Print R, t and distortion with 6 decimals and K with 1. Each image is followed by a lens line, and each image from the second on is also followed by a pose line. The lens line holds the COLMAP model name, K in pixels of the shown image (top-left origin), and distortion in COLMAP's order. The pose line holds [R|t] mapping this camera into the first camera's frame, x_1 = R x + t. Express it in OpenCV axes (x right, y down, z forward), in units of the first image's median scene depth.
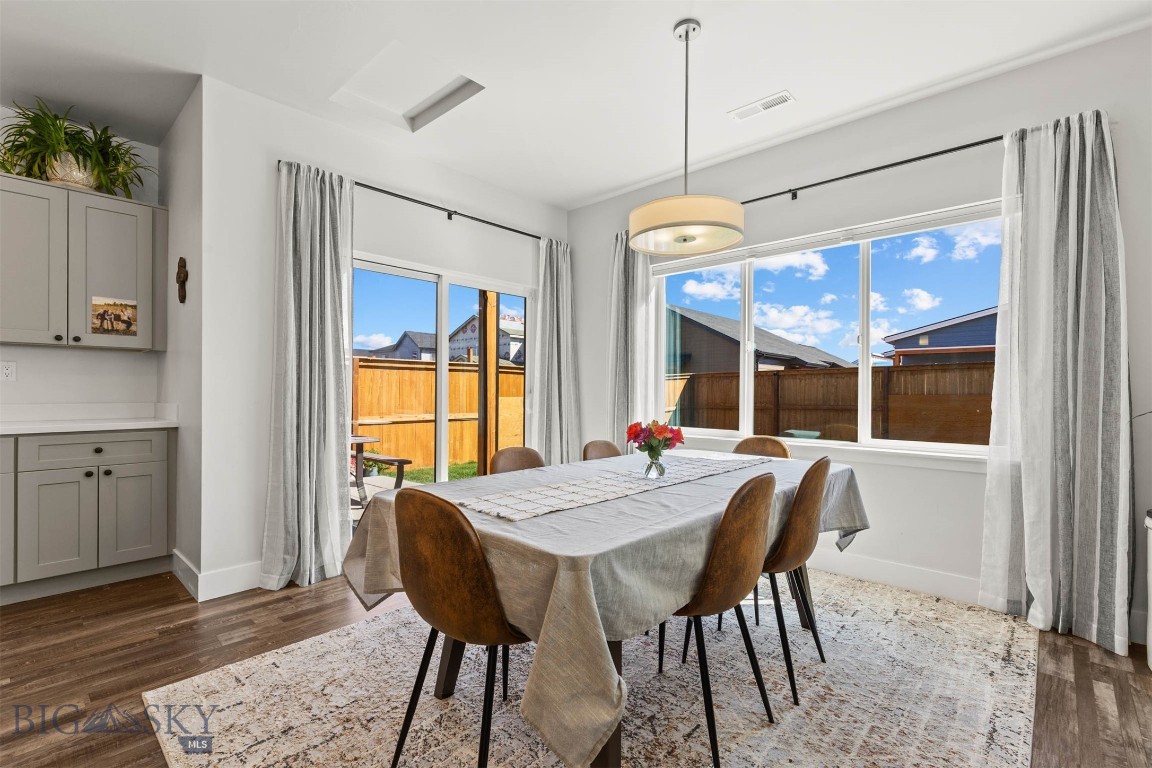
lens RADIAL K [[520.0, 0, 580.3], [0, 520.0, 389.0], [0, 0, 1]] dist [0.009332, -0.002370]
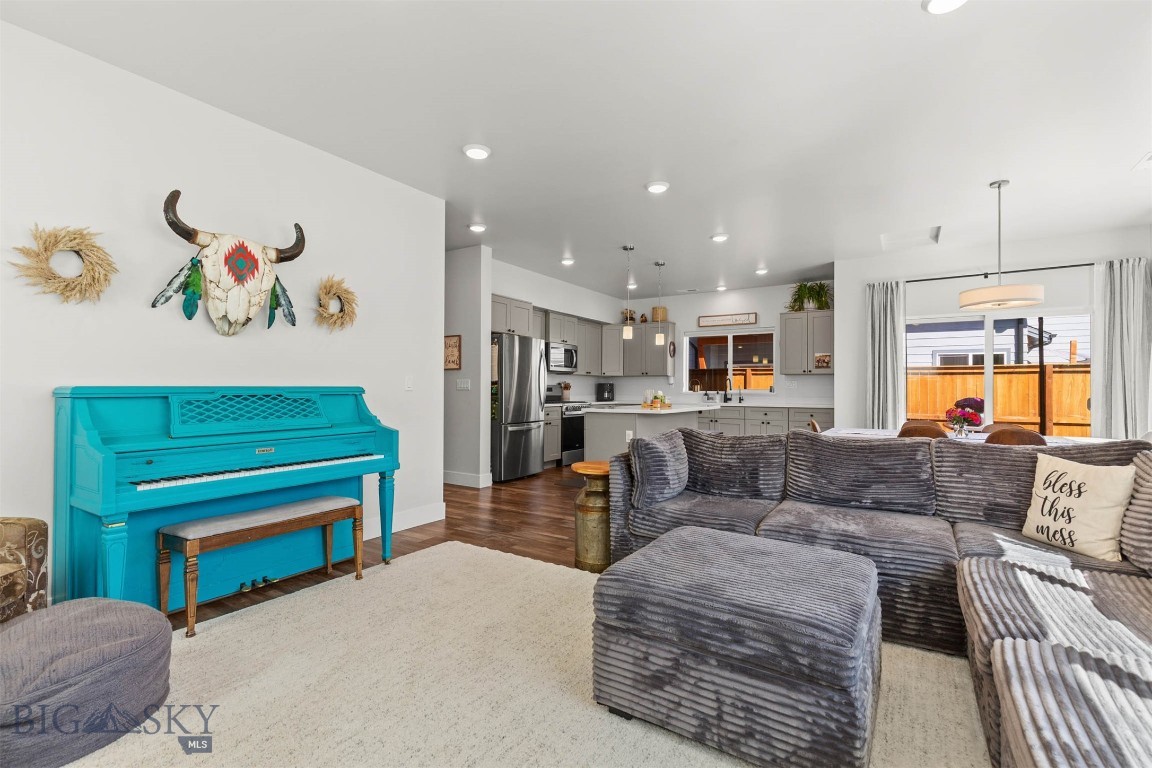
lens RADIAL K [[520.0, 0, 573.4], [0, 520.0, 386.1], [0, 0, 1]] dist [0.009332, -0.002370]
pose [[0.156879, -0.008305, -0.987583, 1.292806], [-0.005660, 0.999941, -0.009308, 0.004381], [0.987602, 0.007050, 0.156823, -0.498865]]
